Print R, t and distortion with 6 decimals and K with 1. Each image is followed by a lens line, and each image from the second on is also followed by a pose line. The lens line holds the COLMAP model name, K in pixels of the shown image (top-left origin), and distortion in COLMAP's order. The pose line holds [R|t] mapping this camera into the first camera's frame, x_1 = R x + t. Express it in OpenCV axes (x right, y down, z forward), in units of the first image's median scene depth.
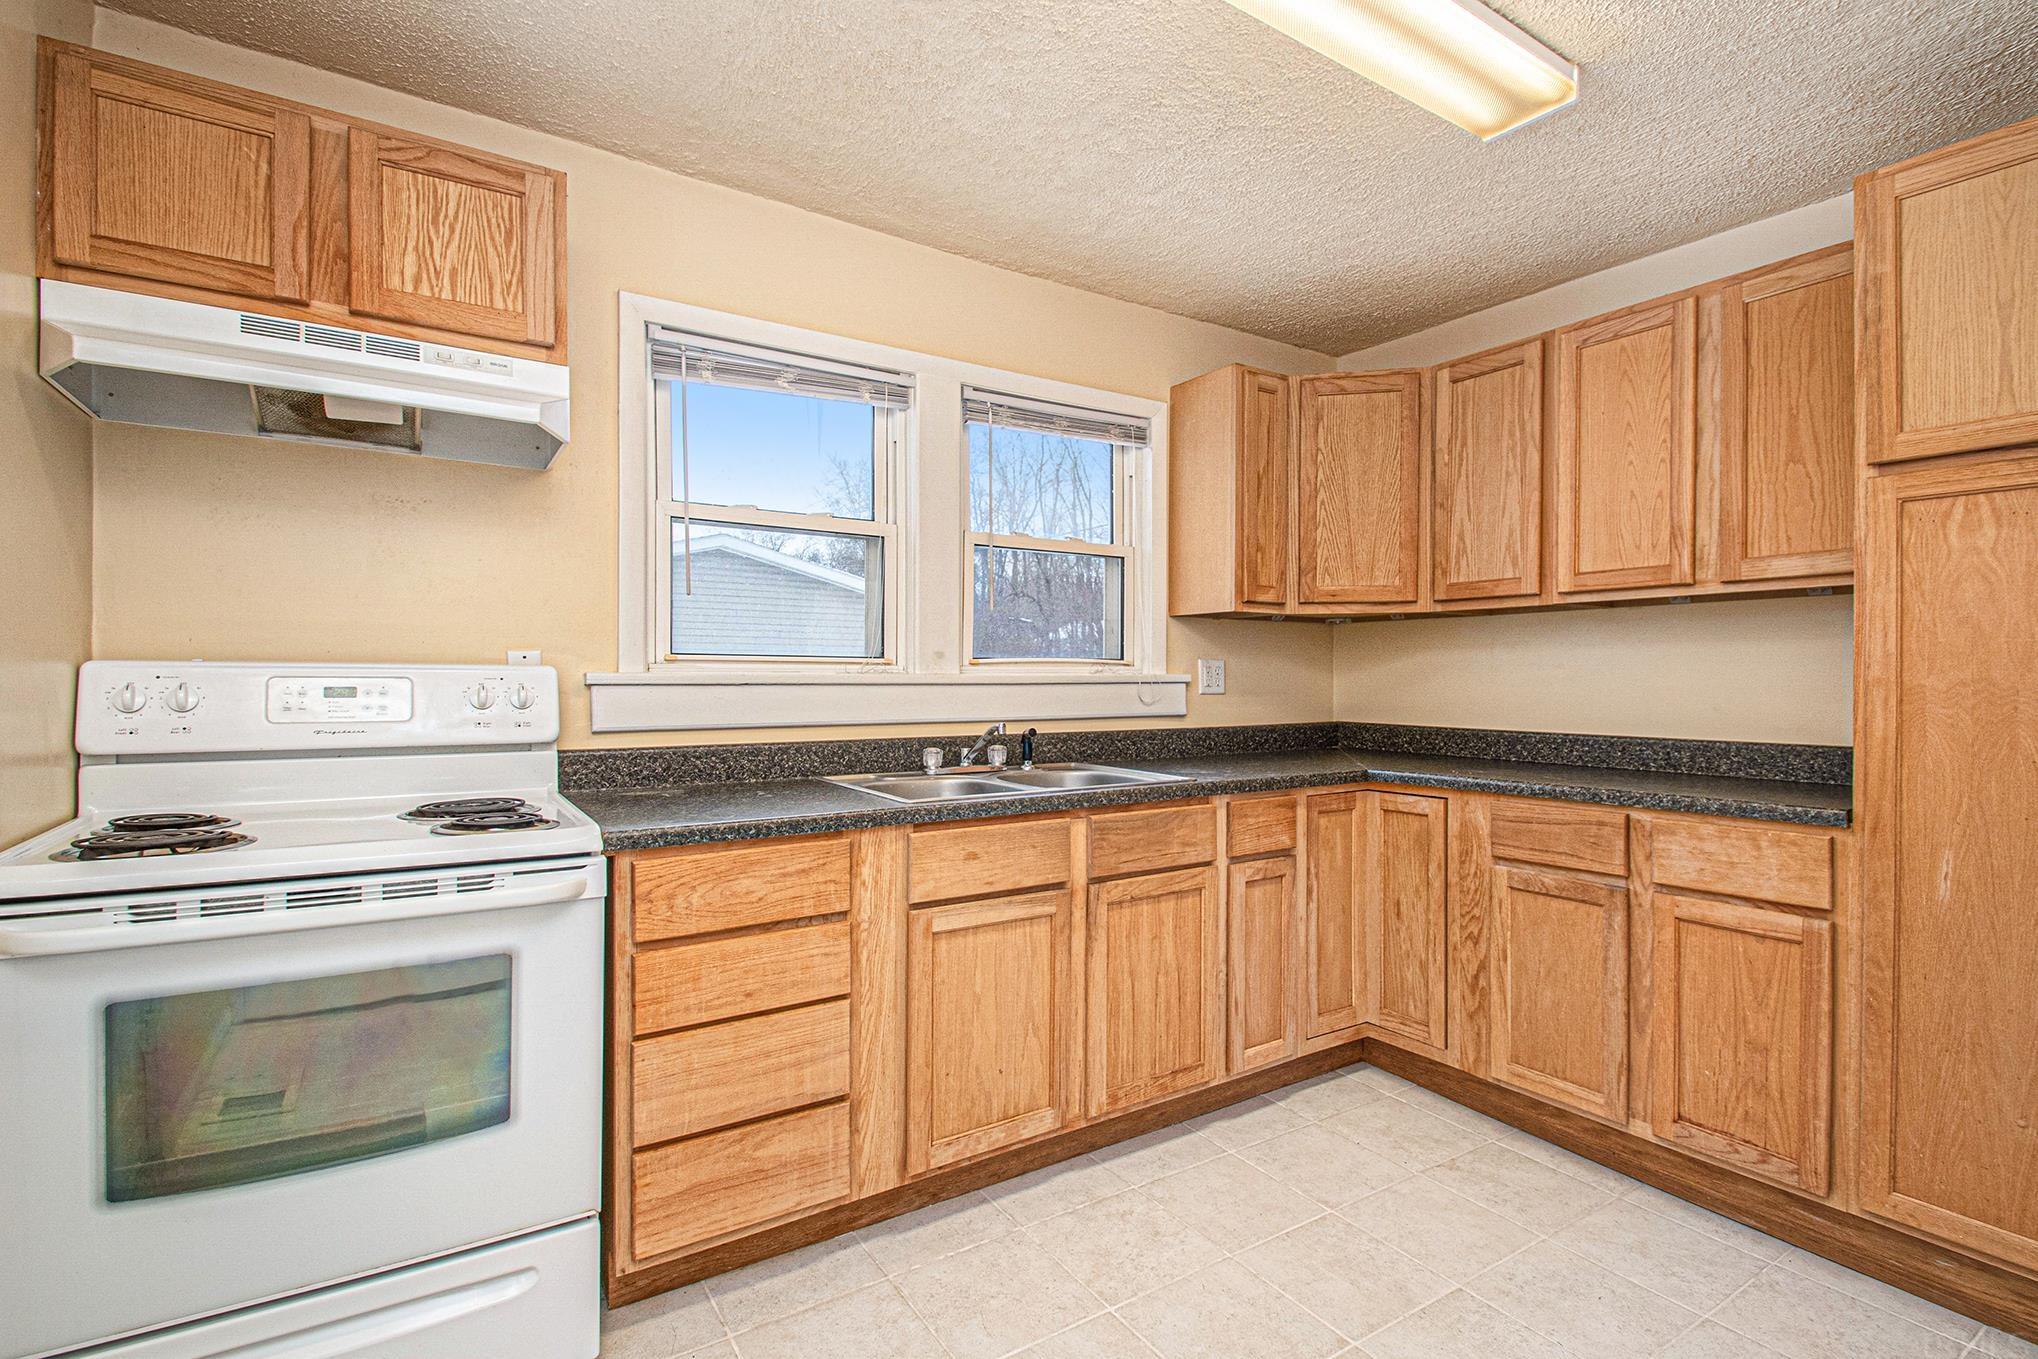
lens RADIAL K [[958.2, 0, 1034.6], [0, 958.2, 681.4], [0, 0, 1]] dist [0.016400, -0.020581]
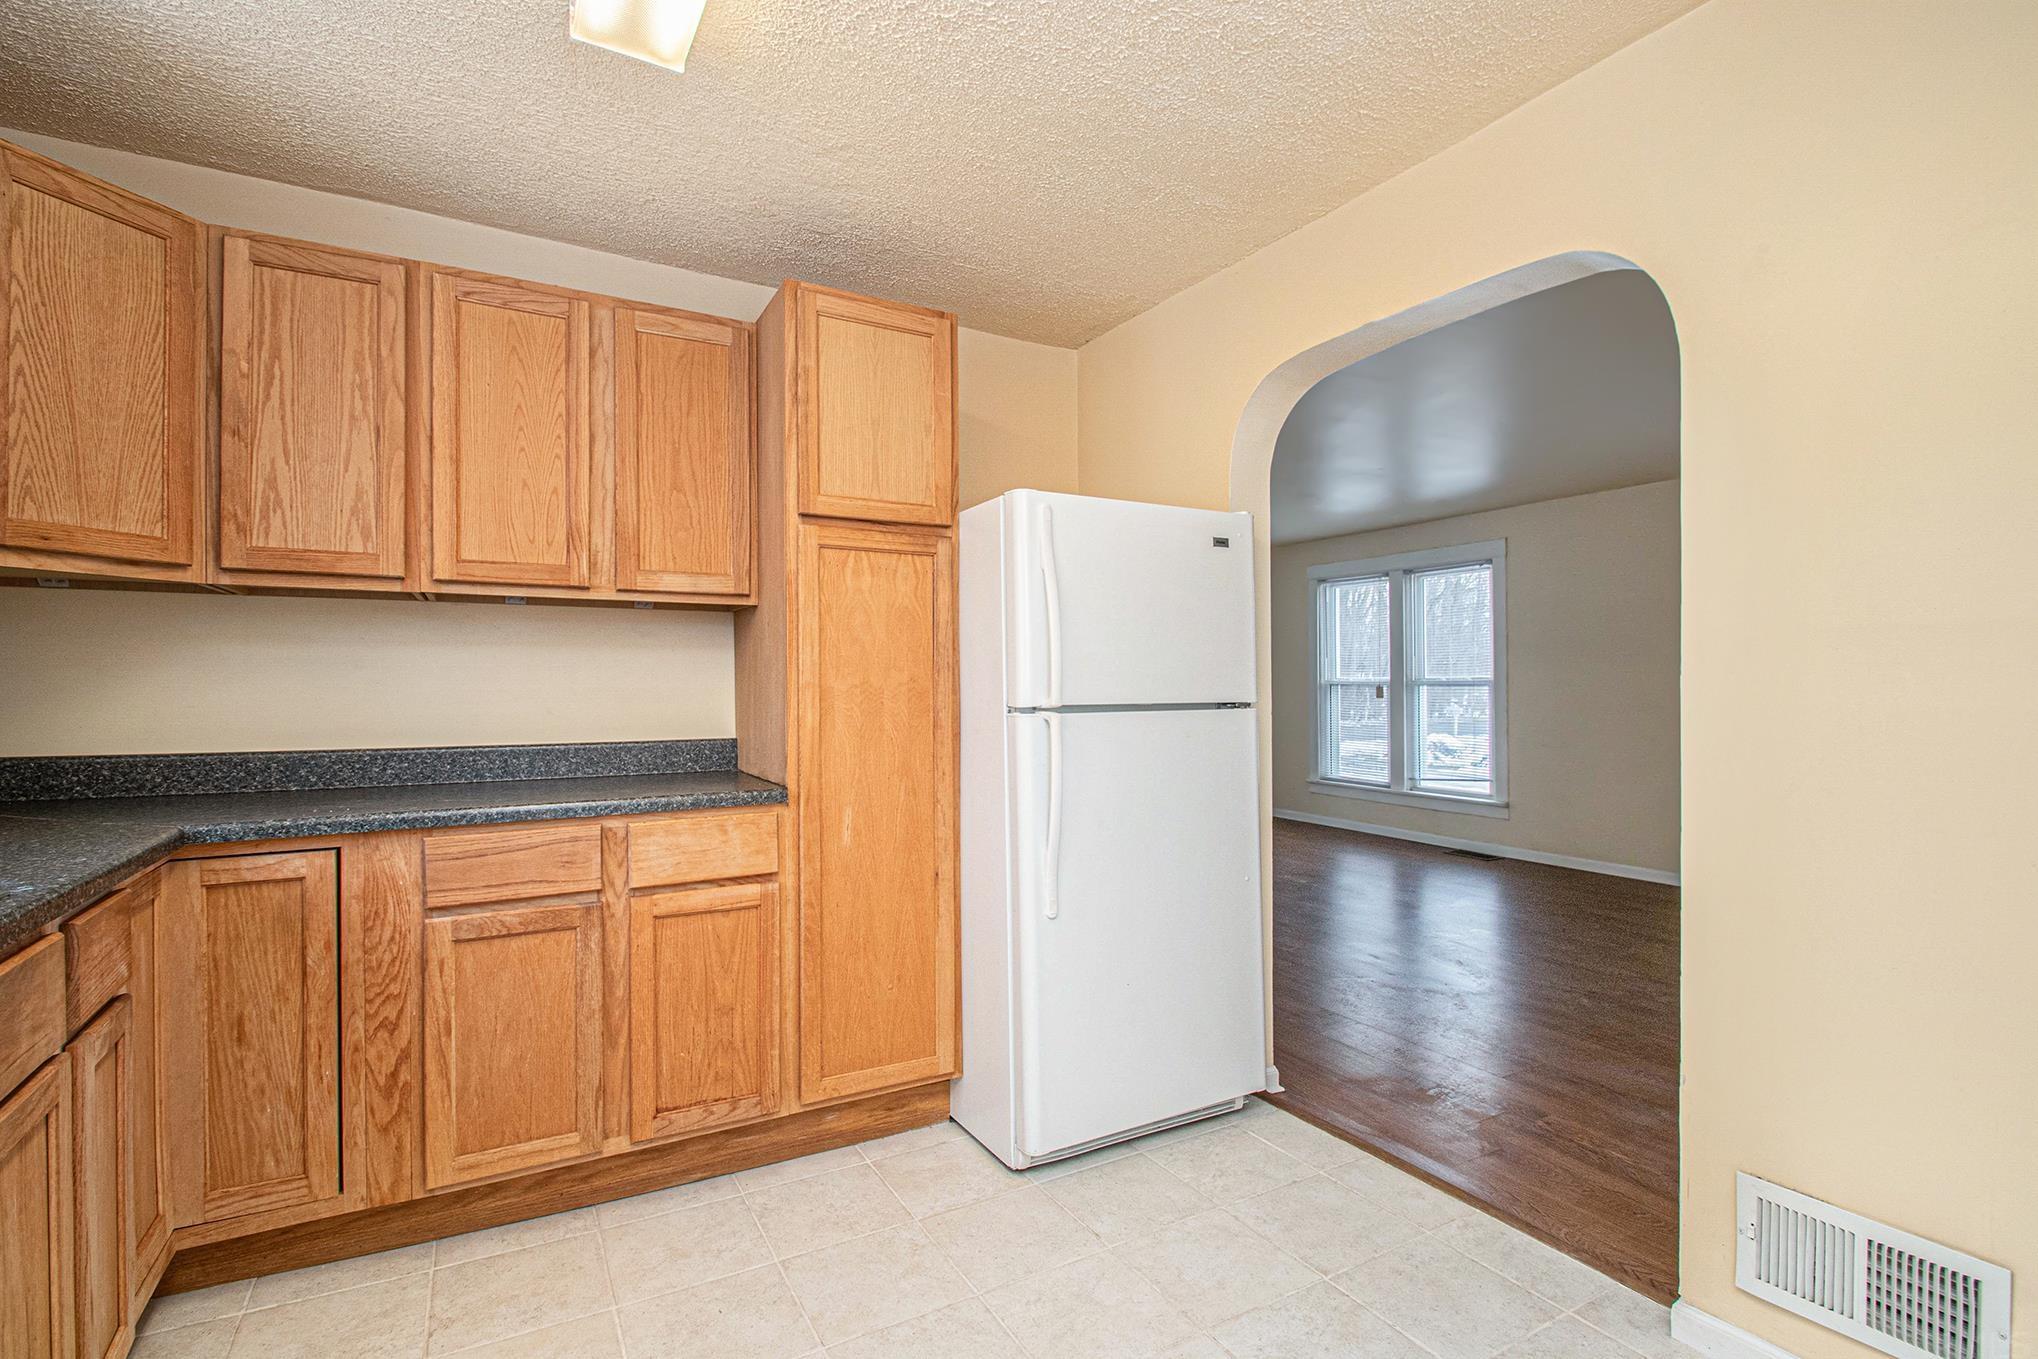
lens RADIAL K [[958.2, 0, 1034.6], [0, 958.2, 681.4], [0, 0, 1]] dist [0.016400, -0.020581]
pose [[0.051379, -0.000066, 0.998679, -0.289210], [0.002459, 0.999997, -0.000060, -0.002528], [-0.998676, 0.002459, 0.051379, 0.476802]]
